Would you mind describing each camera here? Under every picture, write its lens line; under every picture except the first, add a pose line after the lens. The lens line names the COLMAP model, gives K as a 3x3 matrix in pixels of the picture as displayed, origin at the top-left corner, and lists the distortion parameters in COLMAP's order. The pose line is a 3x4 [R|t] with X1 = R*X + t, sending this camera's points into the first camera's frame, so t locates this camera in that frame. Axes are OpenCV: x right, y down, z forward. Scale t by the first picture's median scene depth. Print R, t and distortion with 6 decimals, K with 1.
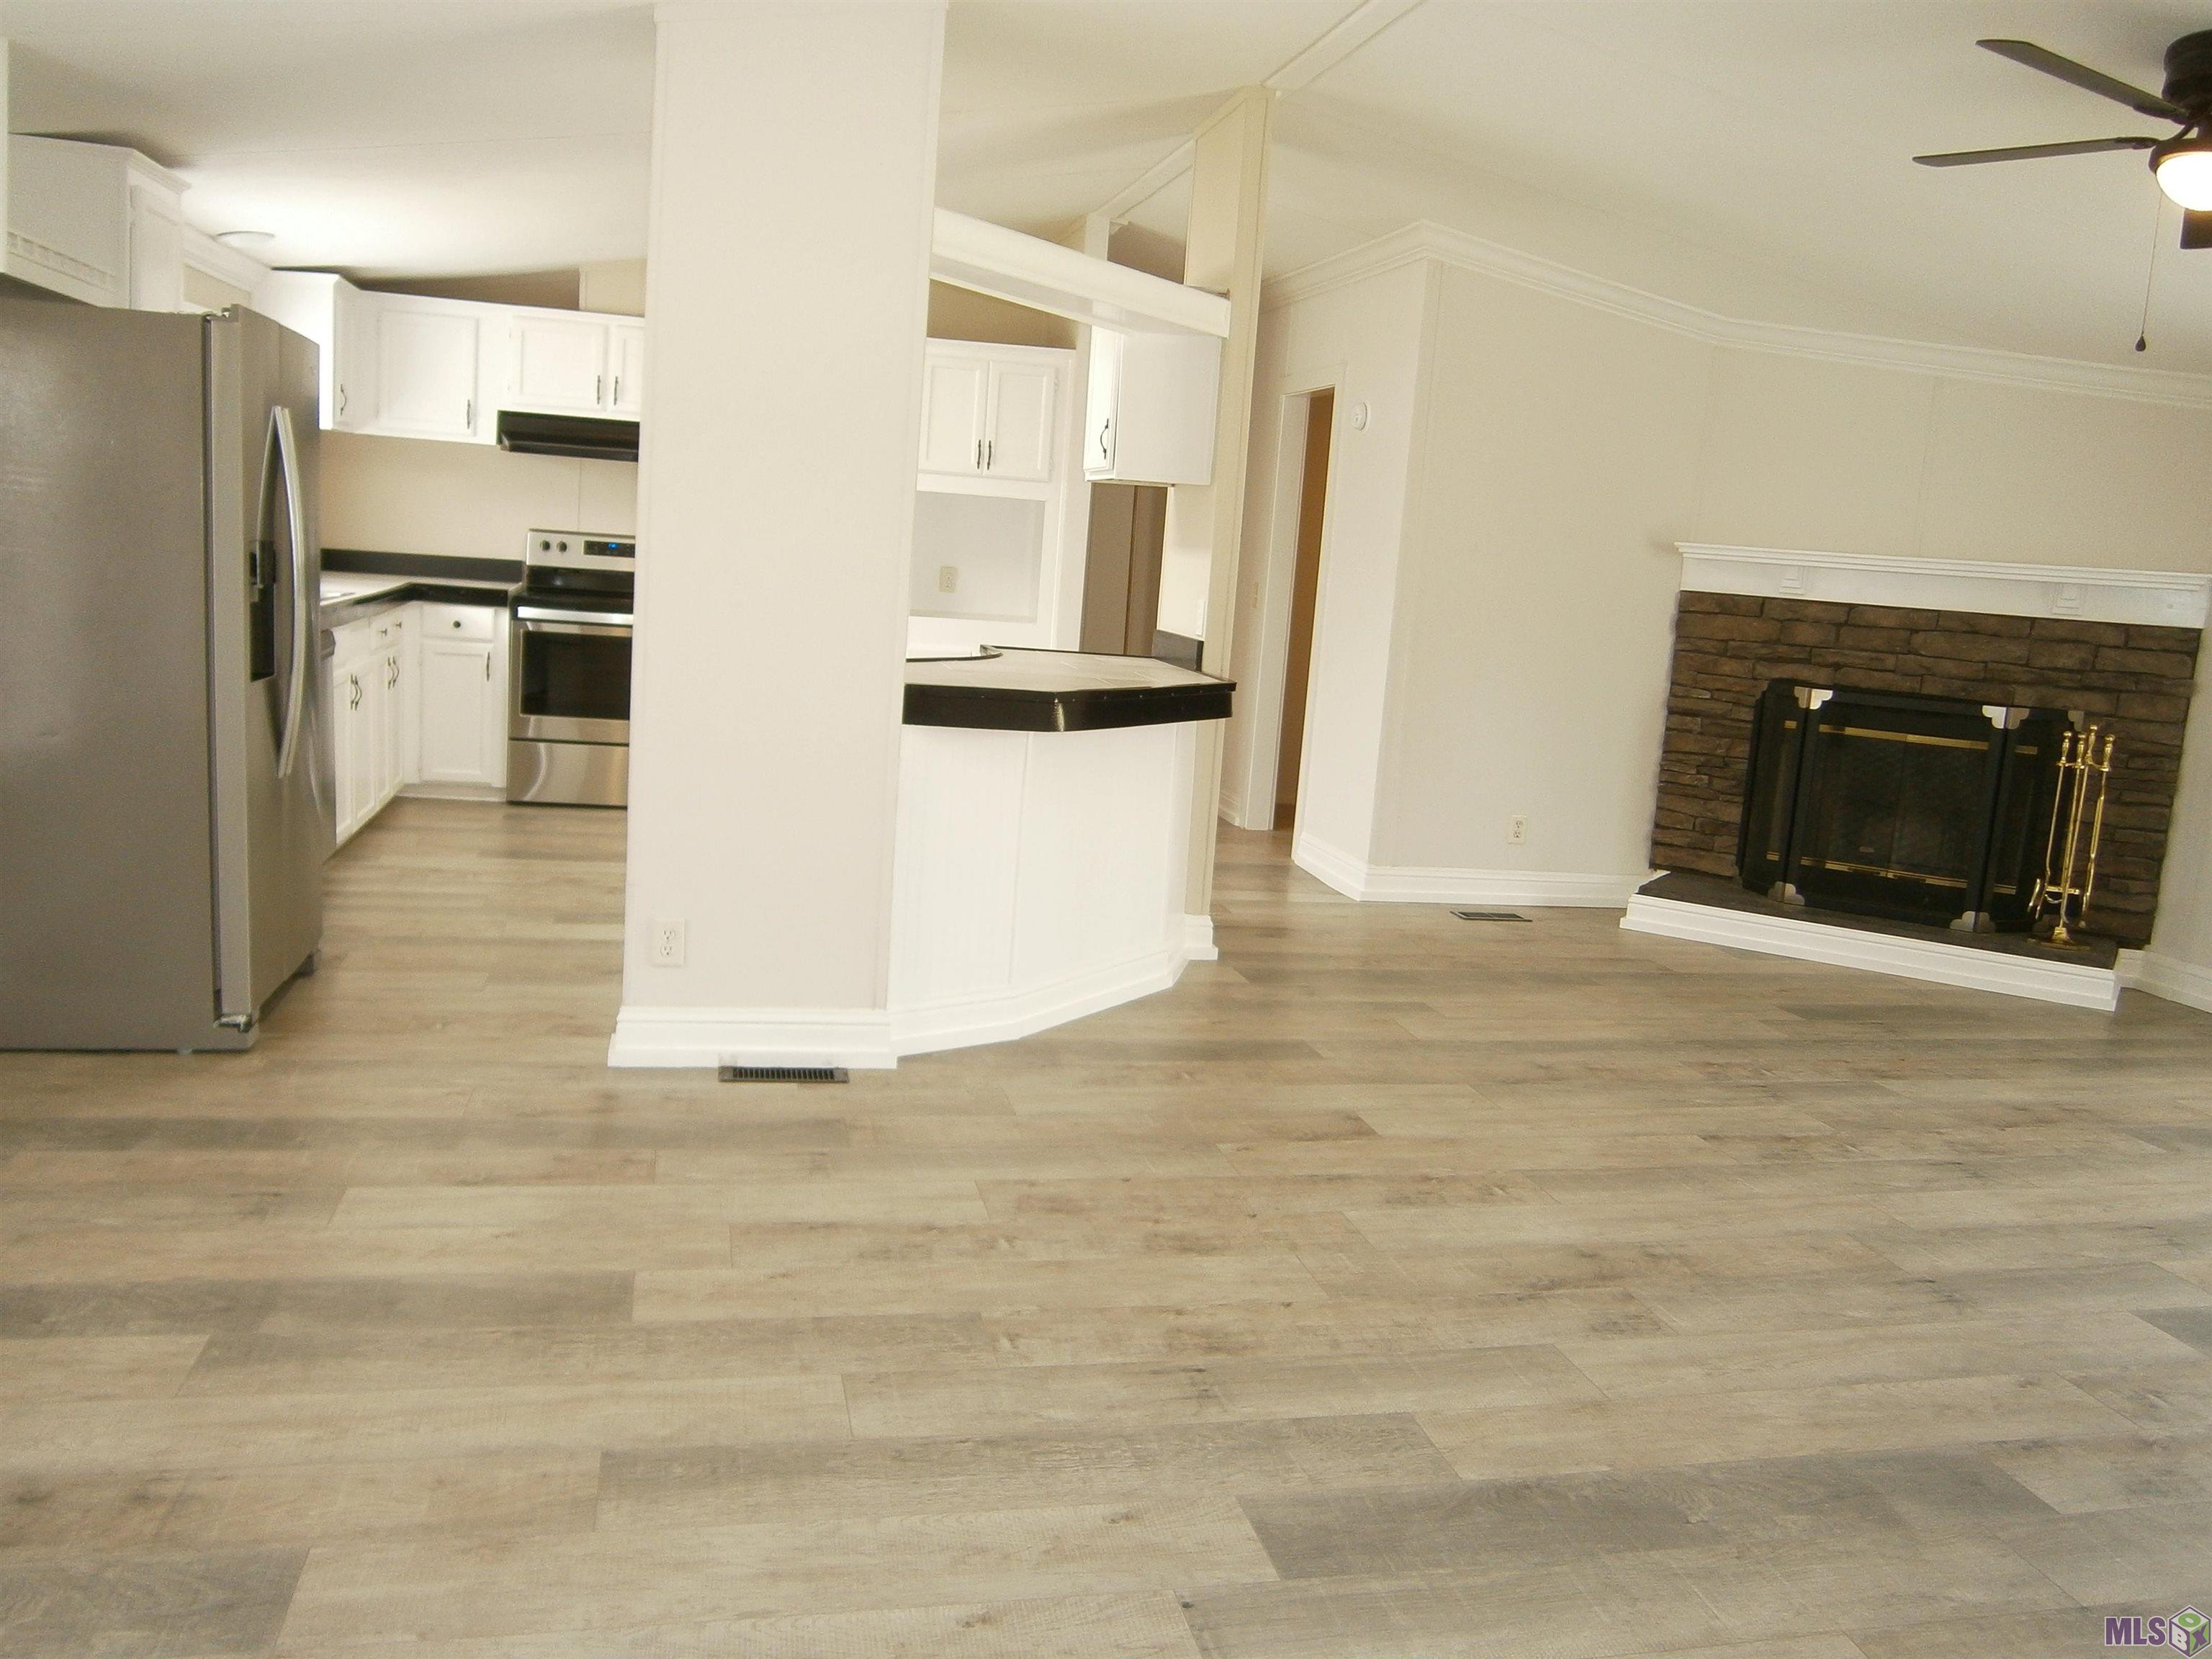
lens RADIAL K [[1753.1, 0, 1147.1], [0, 1753.1, 849.0], [0, 0, 1]] dist [-0.111488, 0.107166]
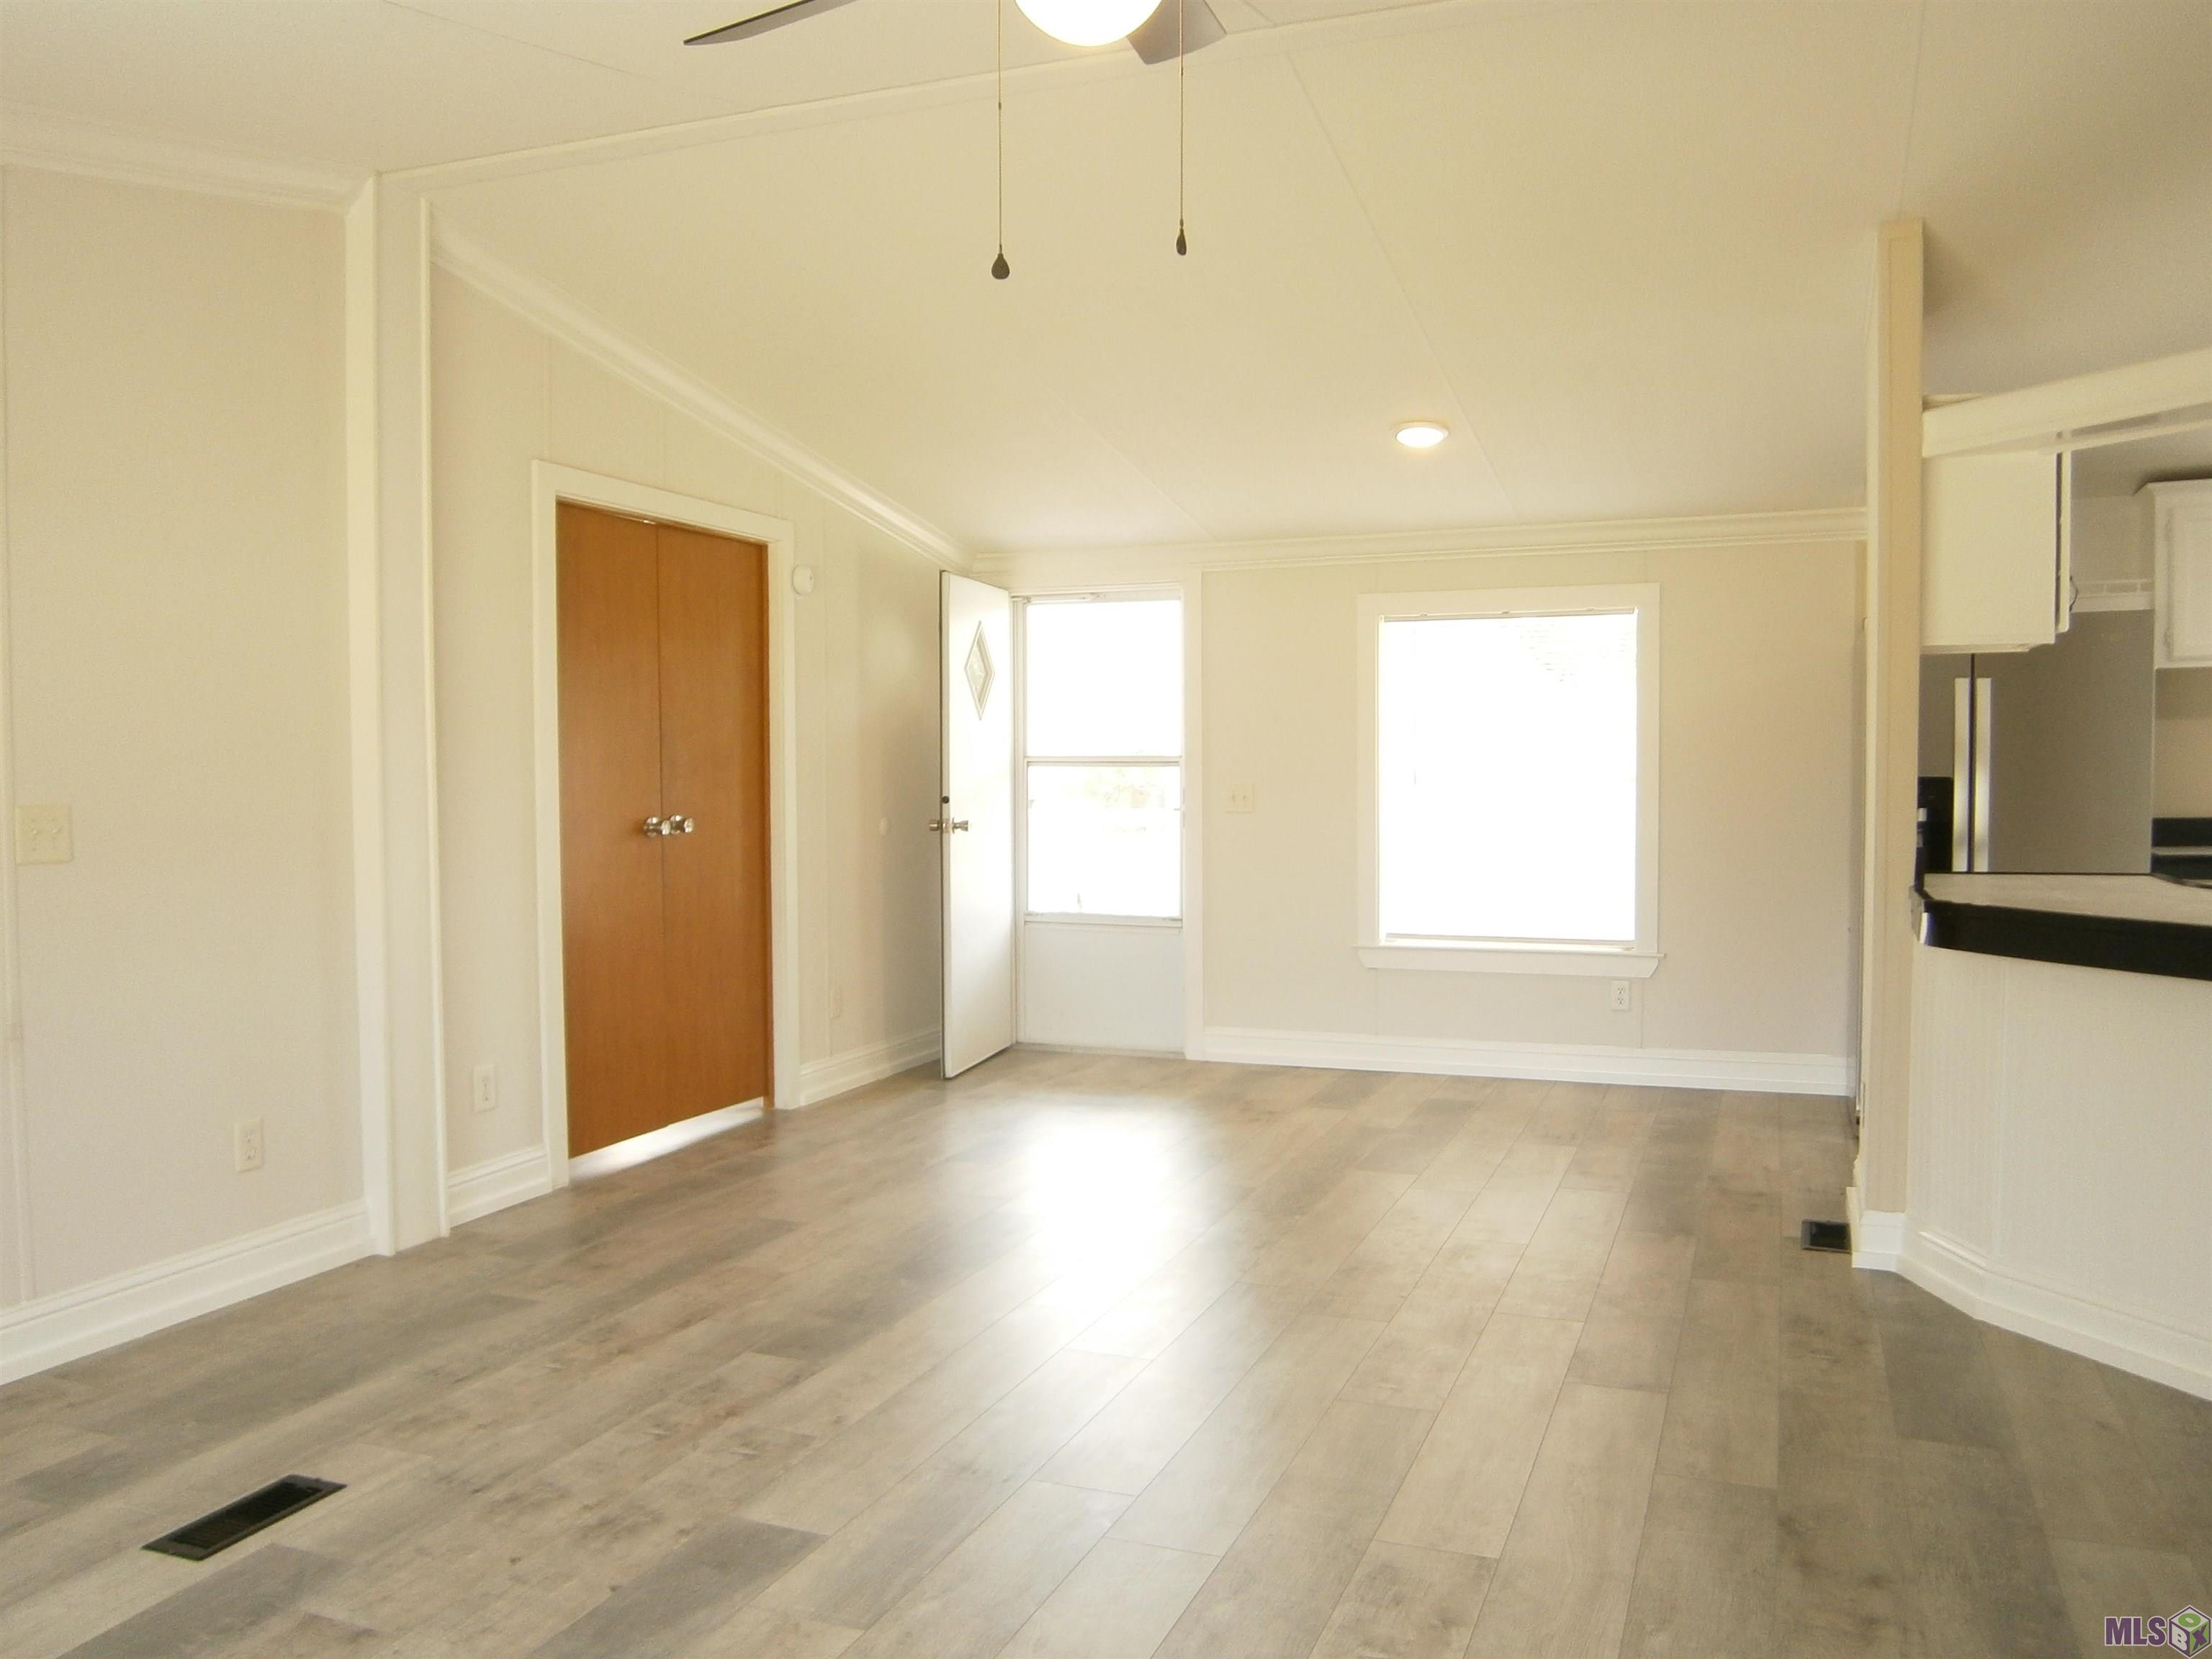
lens RADIAL K [[1718.3, 0, 1093.7], [0, 1718.3, 833.0], [0, 0, 1]] dist [-0.073979, 0.056514]
pose [[-0.579281, -0.028308, -0.814636, 1.144709], [-0.177039, 0.979909, 0.091840, -0.166628], [0.795670, 0.197424, -0.572654, 1.451701]]
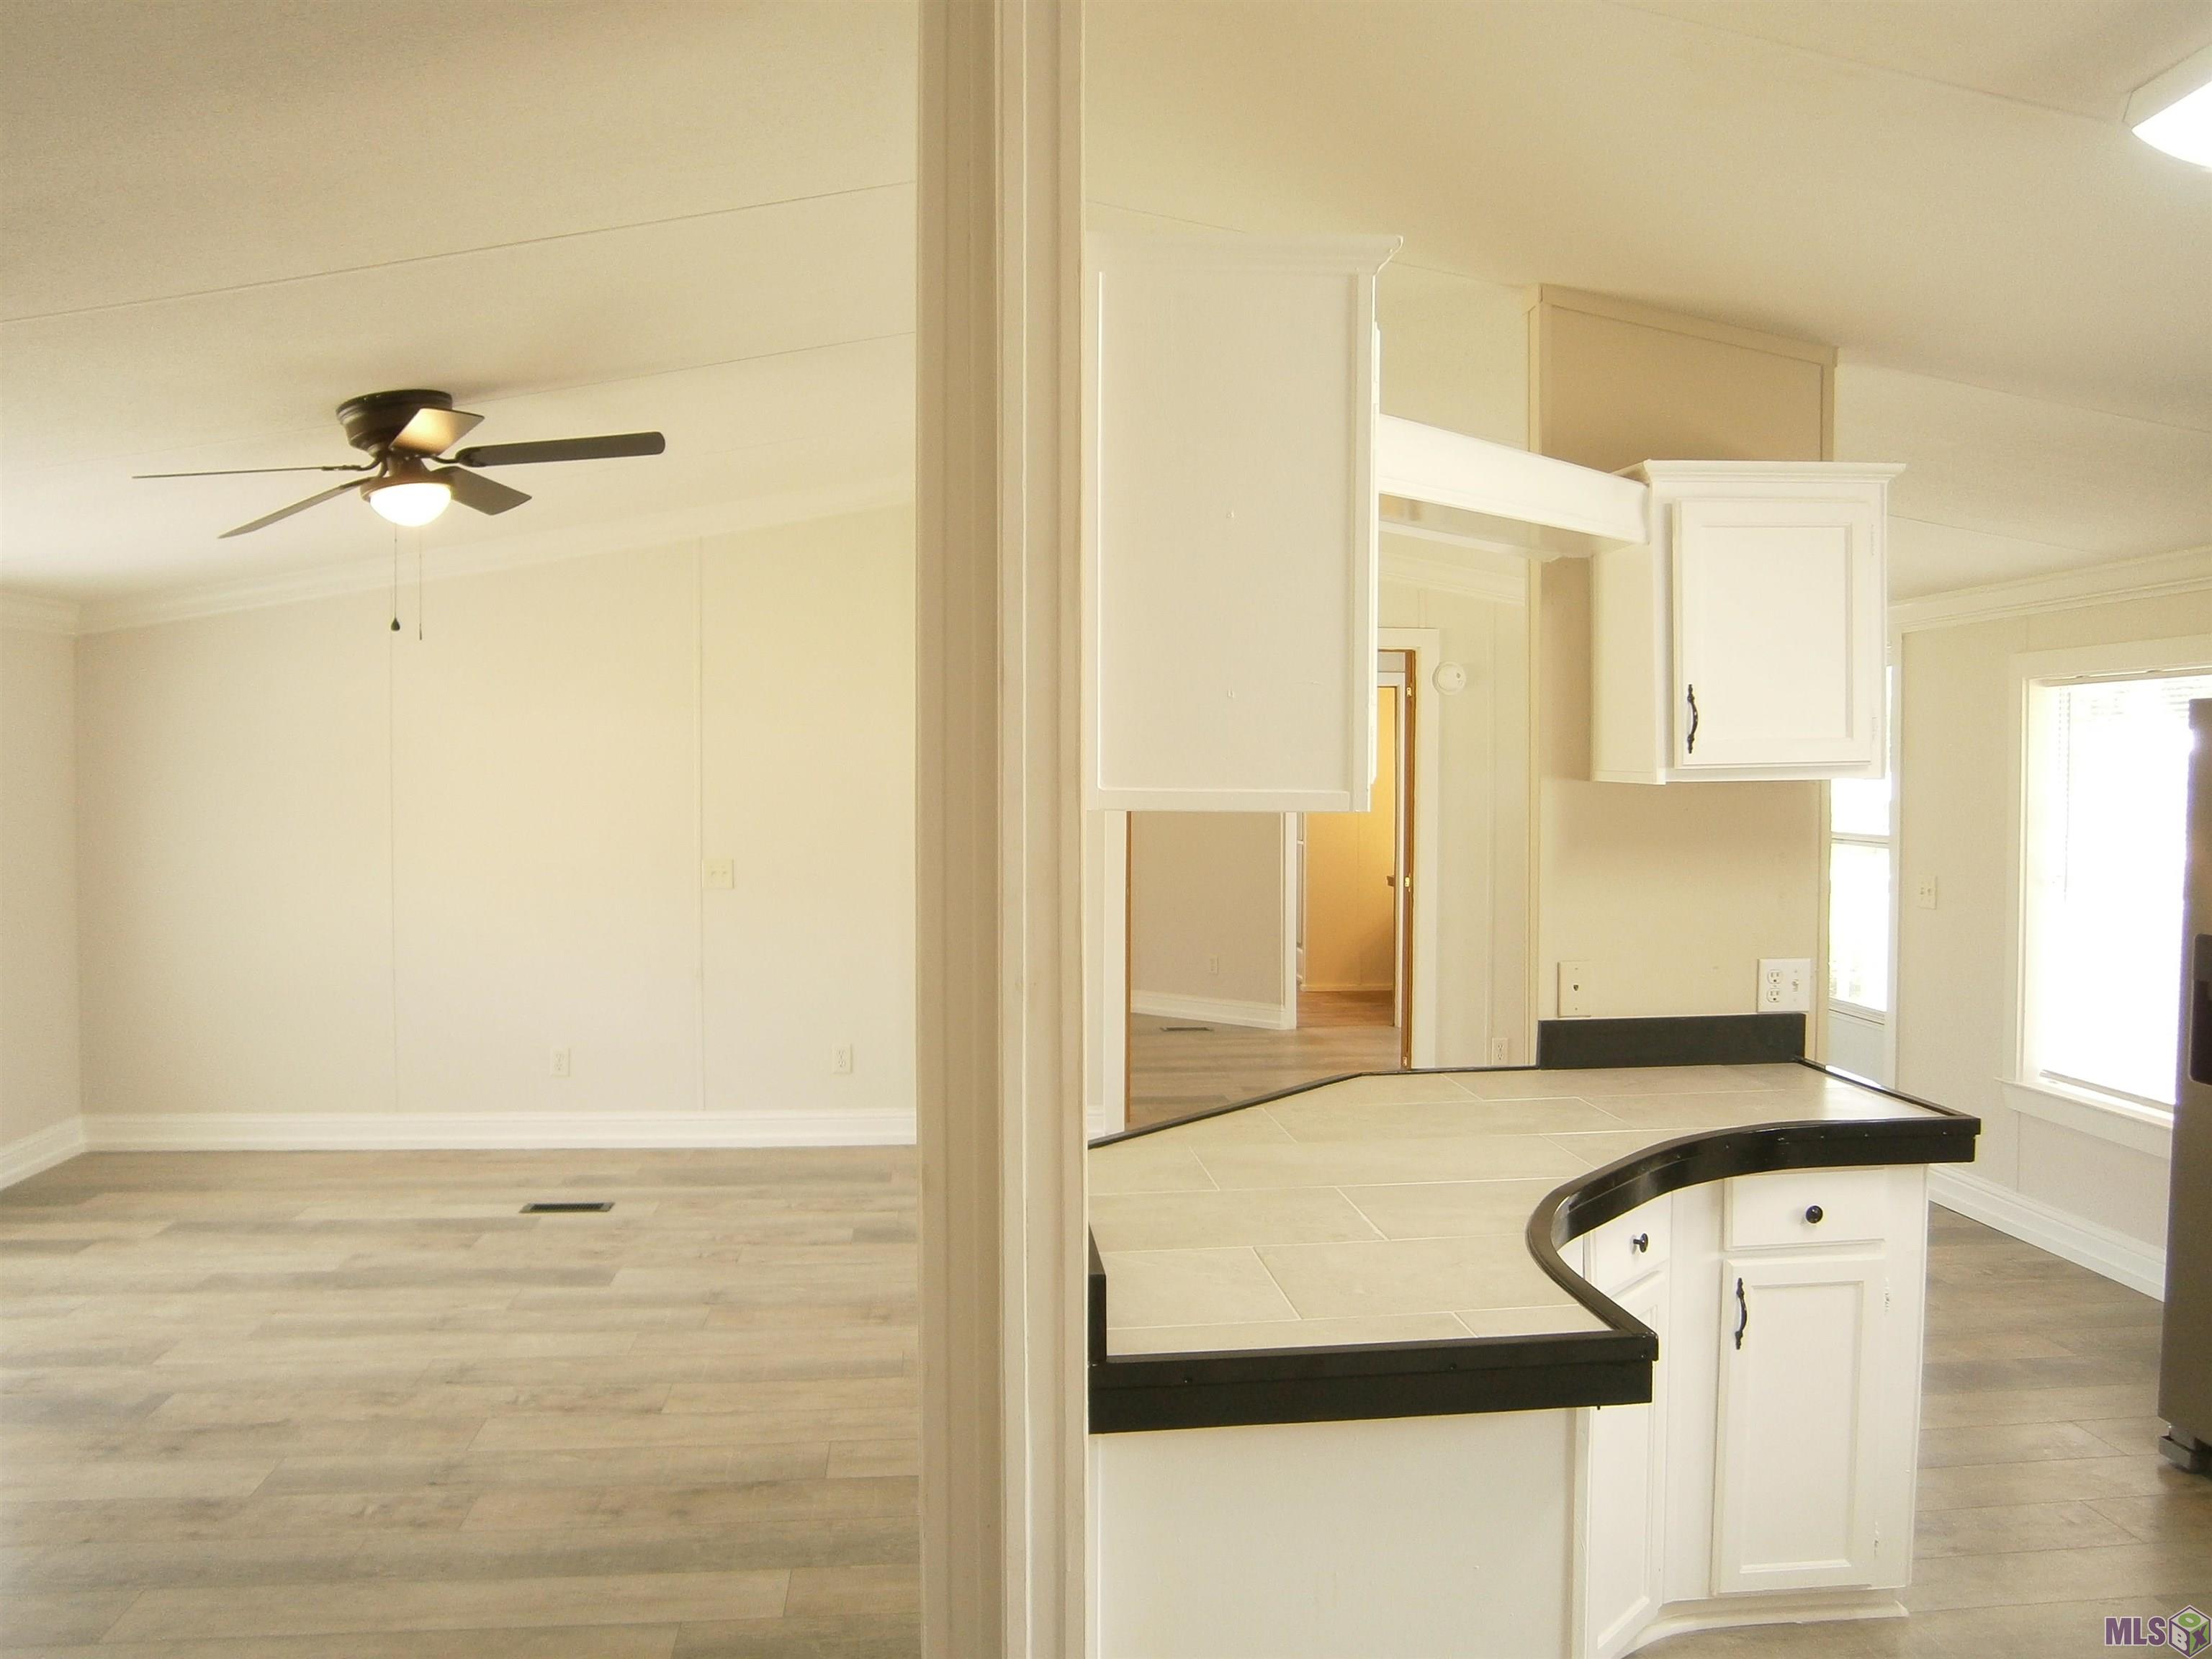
lens RADIAL K [[1718.3, 0, 1093.7], [0, 1718.3, 833.0], [0, 0, 1]] dist [-0.073979, 0.056514]
pose [[-0.985851, -0.070594, 0.152036, -0.062099], [-0.036485, 0.975618, 0.216423, -0.460436], [-0.163607, 0.207813, -0.964389, 2.227003]]
